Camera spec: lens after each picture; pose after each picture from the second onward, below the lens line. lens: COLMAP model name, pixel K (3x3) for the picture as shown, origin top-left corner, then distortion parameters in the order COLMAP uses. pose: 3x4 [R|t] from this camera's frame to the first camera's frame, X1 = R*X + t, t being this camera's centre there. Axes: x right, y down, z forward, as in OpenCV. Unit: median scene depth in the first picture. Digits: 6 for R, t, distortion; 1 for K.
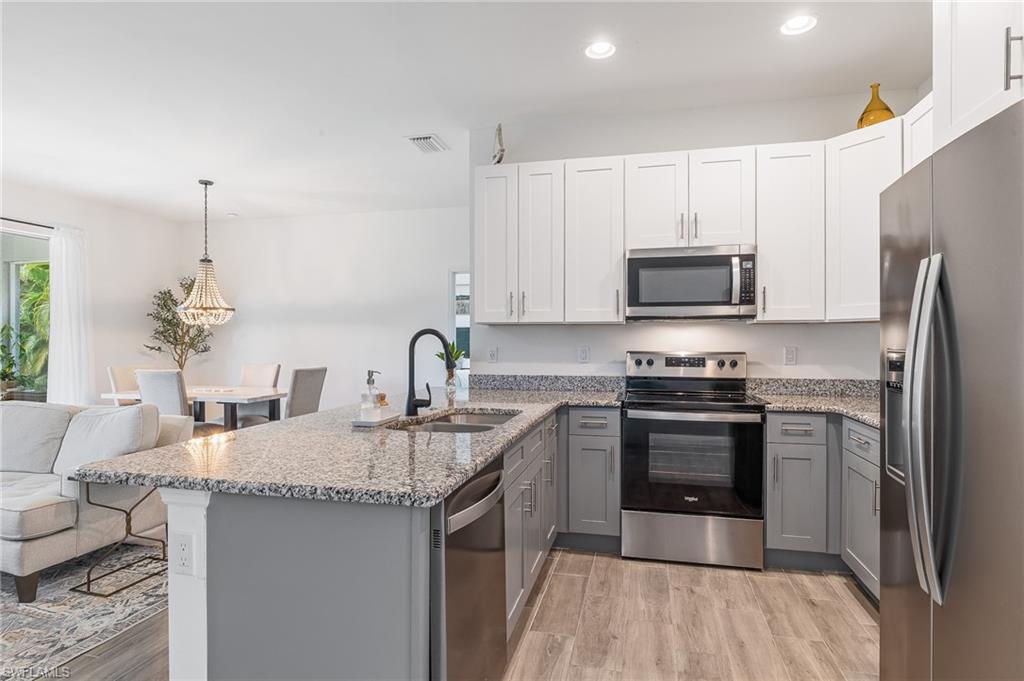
lens RADIAL K [[546.3, 0, 515.8], [0, 546.3, 344.0], [0, 0, 1]] dist [-0.006439, 0.001731]
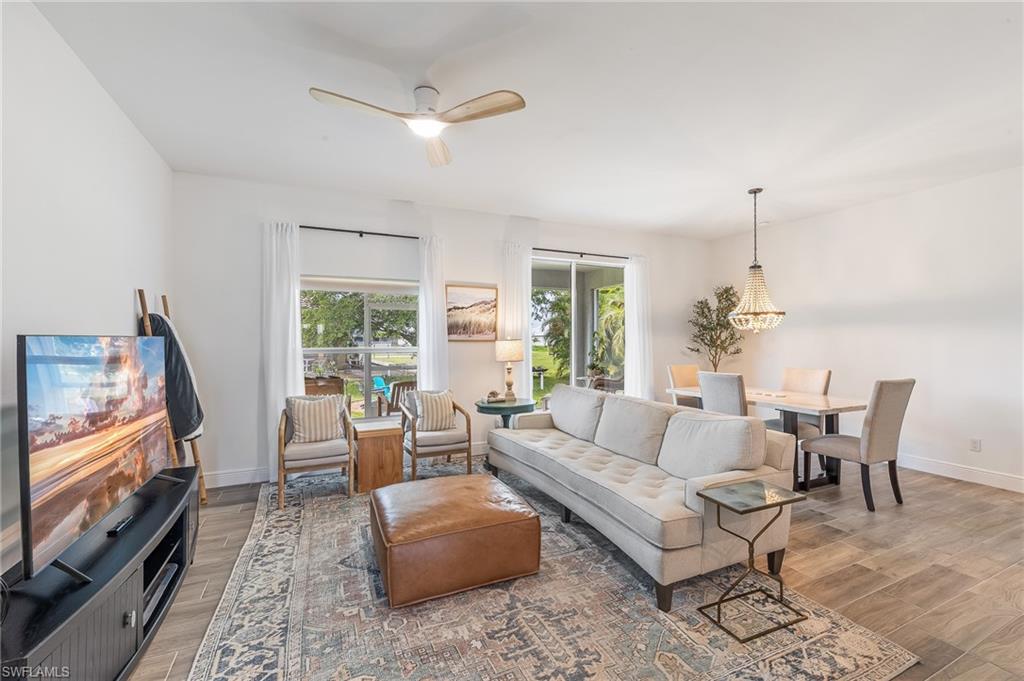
lens RADIAL K [[431.3, 0, 511.8], [0, 431.3, 339.9], [0, 0, 1]] dist [-0.000790, 0.000395]
pose [[0.624182, 0.000071, -0.781279, -0.287371], [-0.004032, 0.999987, -0.003130, -0.014561], [0.781269, 0.005103, 0.624174, 0.176882]]
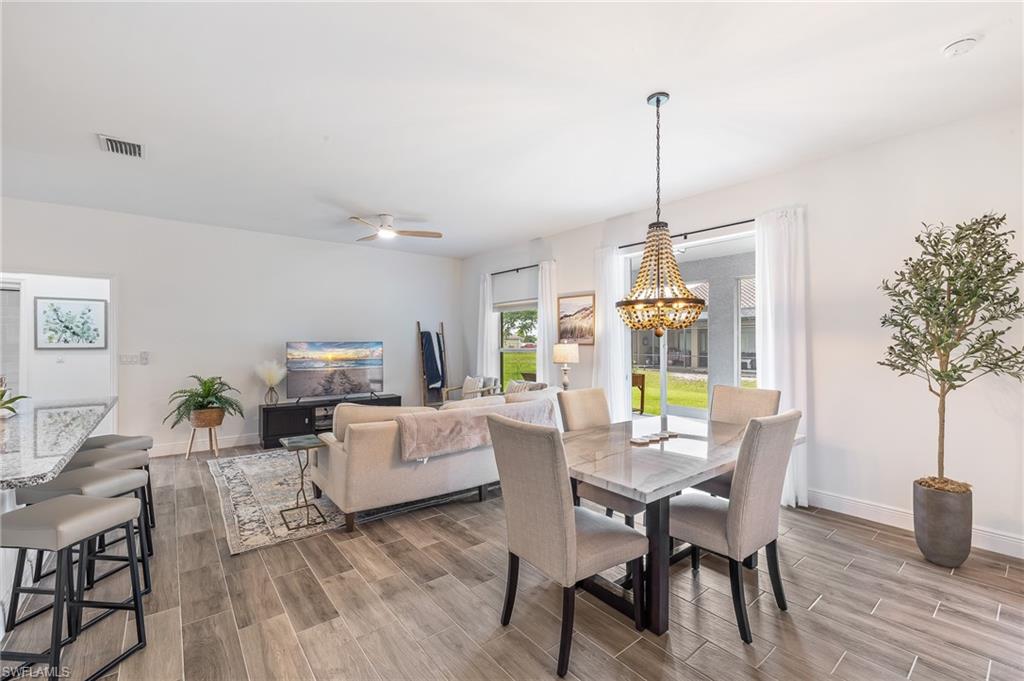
lens RADIAL K [[431.3, 0, 513.6], [0, 431.3, 340.9], [0, 0, 1]] dist [-0.000790, 0.000395]
pose [[-0.610561, -0.004453, -0.791957, -0.110982], [-0.007439, 0.999972, 0.000112, -0.025070], [0.791935, 0.005960, -0.610577, 1.509809]]
